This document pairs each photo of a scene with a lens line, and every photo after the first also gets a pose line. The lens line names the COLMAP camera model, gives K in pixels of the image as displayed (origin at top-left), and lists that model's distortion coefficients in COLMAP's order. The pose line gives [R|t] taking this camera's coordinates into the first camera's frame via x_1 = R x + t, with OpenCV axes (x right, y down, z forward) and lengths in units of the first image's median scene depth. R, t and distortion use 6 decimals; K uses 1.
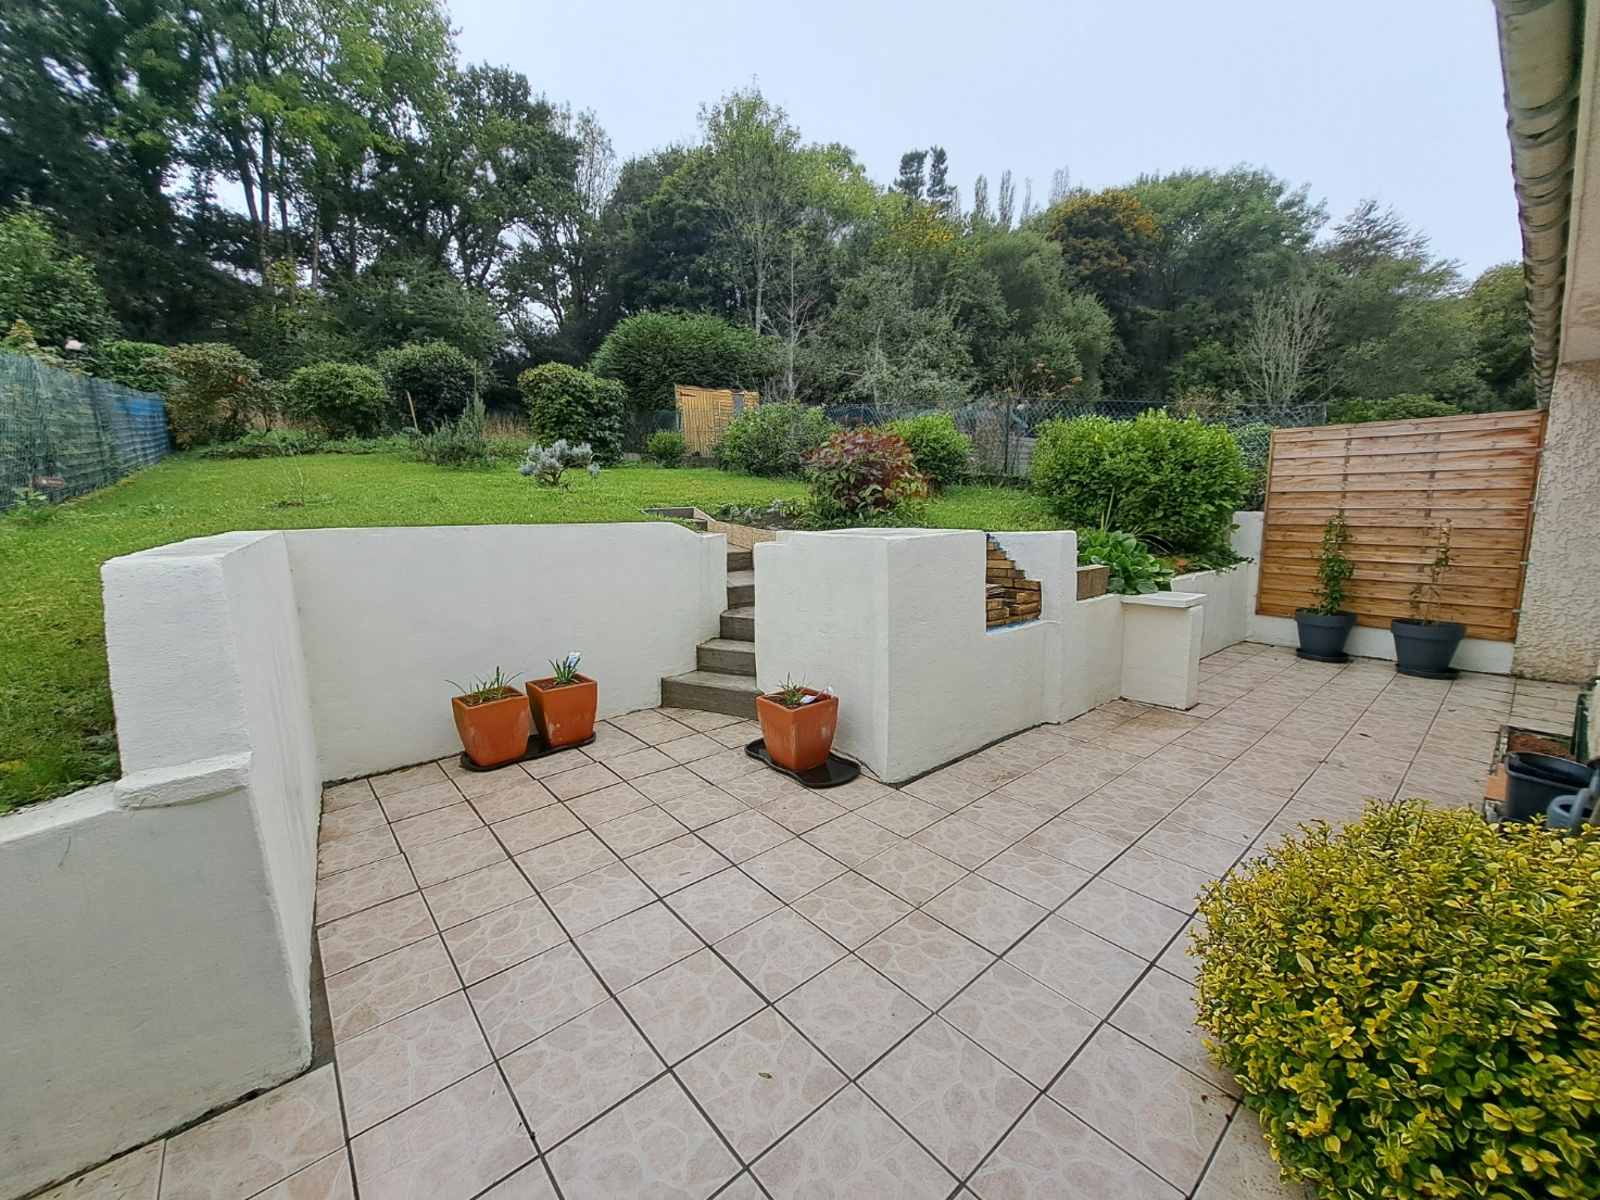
lens RADIAL K [[637.4, 0, 800.0], [0, 637.4, 600.0], [0, 0, 1]] dist [-0.012624, -0.000321]
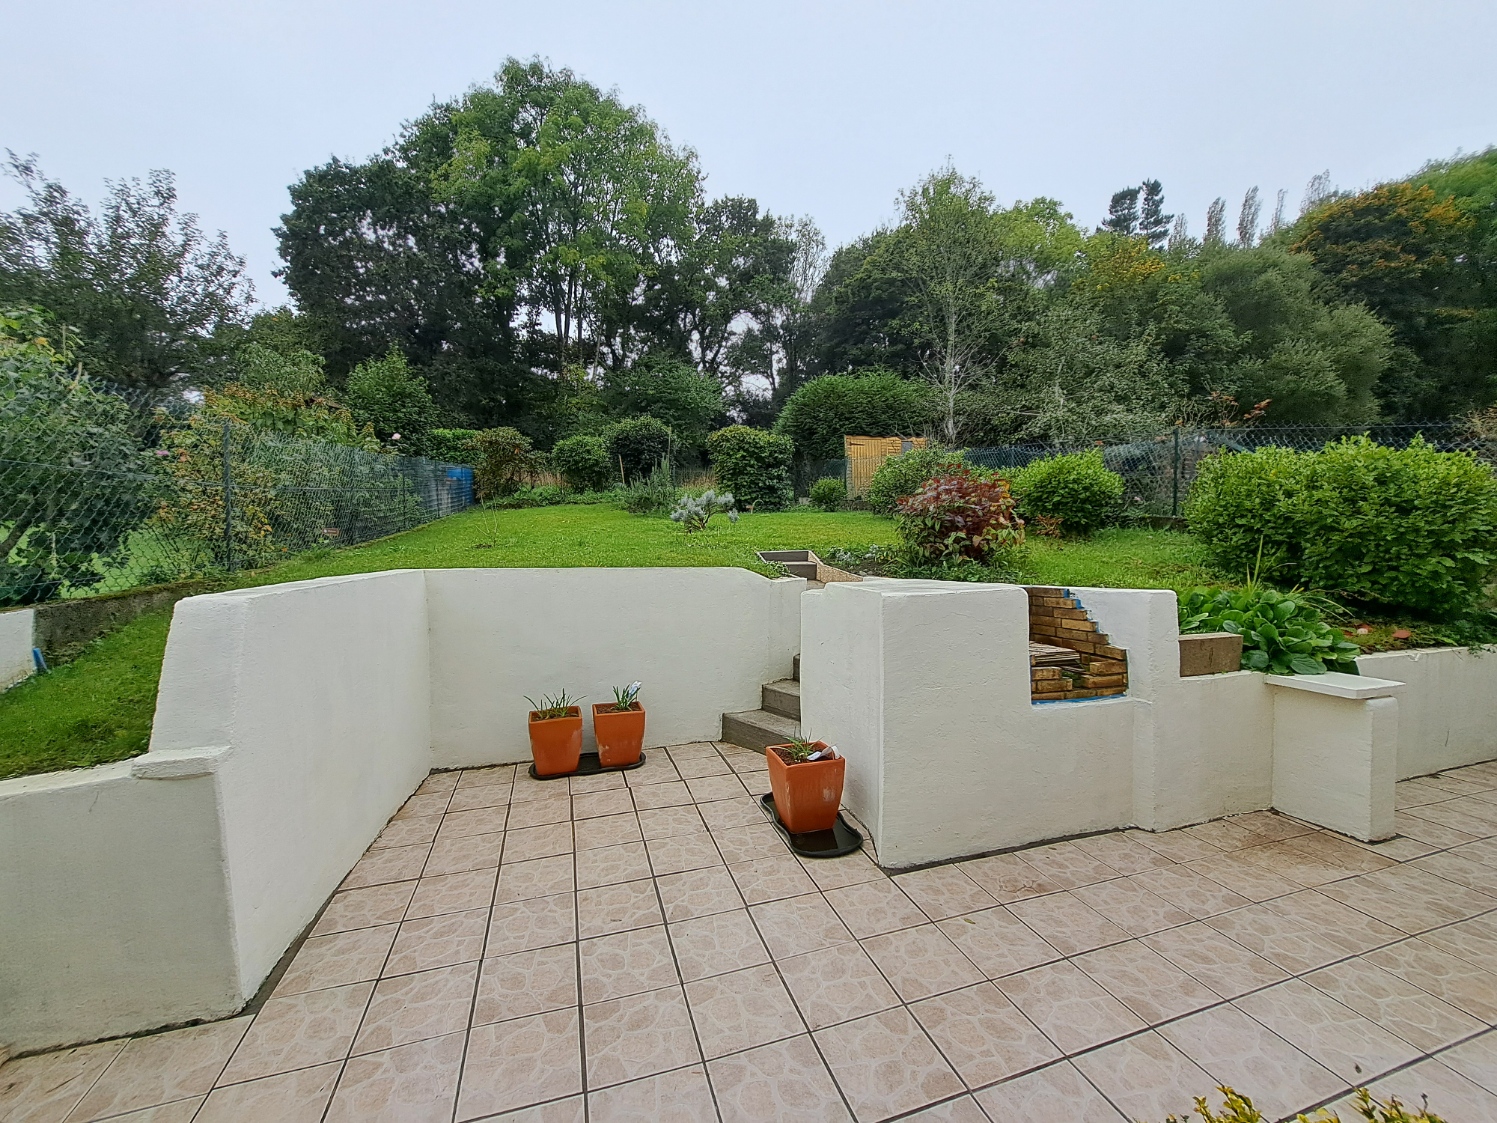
lens RADIAL K [[597.3, 0, 748.5], [0, 597.3, 561.5], [0, 0, 1]] dist [-0.009524, -0.002996]
pose [[0.922346, 0.020213, -0.385836, 0.155039], [-0.064969, 0.992525, -0.103315, -0.021945], [0.380864, 0.120359, 0.916764, 0.060674]]
